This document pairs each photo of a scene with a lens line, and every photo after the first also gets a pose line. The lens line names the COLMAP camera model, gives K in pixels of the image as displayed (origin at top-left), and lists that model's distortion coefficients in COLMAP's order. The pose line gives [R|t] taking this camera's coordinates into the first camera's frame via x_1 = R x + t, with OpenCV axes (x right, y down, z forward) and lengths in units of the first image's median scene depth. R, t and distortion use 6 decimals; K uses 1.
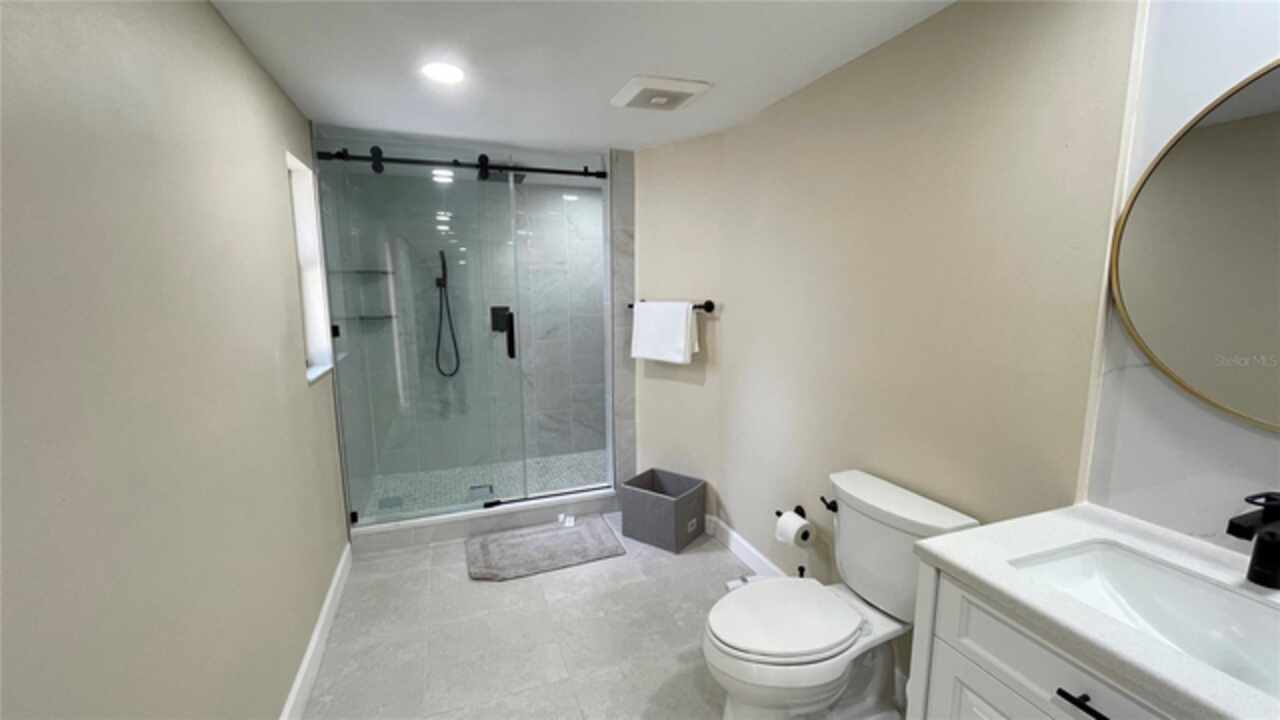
lens RADIAL K [[520.1, 0, 644.0], [0, 520.1, 364.3], [0, 0, 1]] dist [0.004252, -0.000302]
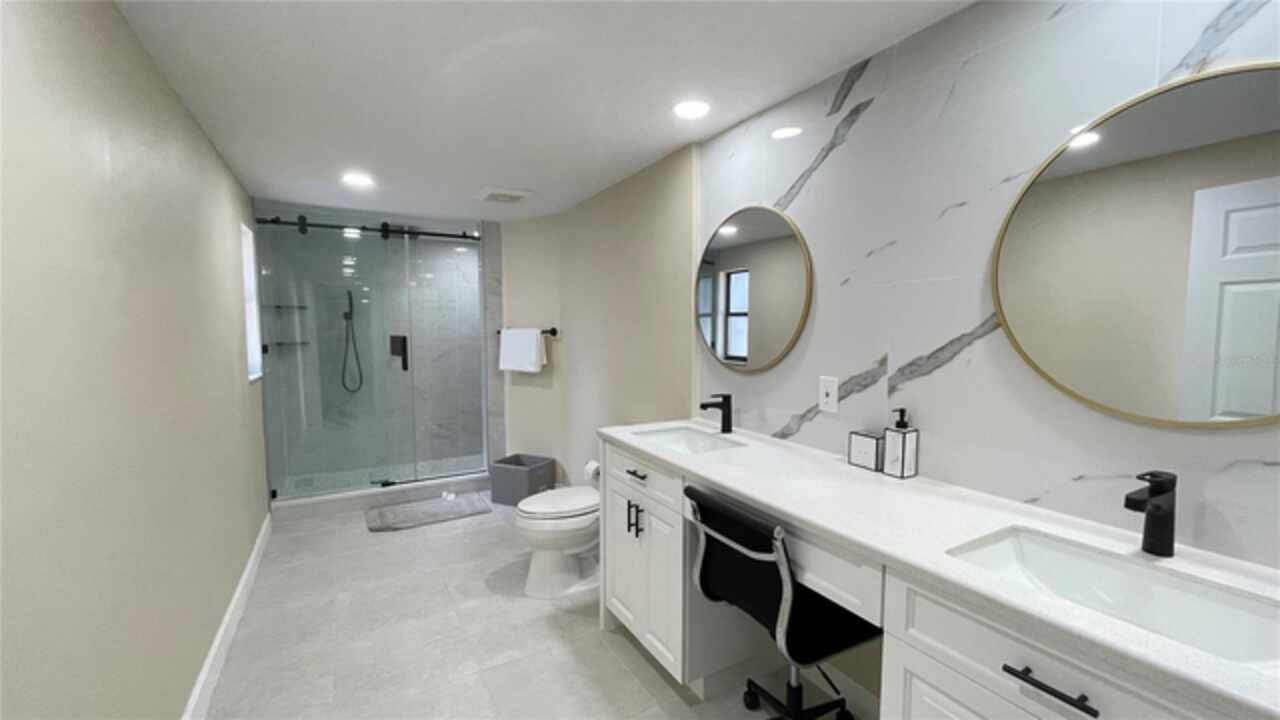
lens RADIAL K [[520.1, 0, 636.6], [0, 520.1, 363.9], [0, 0, 1]] dist [0.004252, -0.000302]
pose [[0.988391, -0.009482, 0.151634, 0.128566], [0.021347, 0.996817, -0.076815, 0.086091], [-0.150423, 0.079160, 0.985447, -0.403436]]
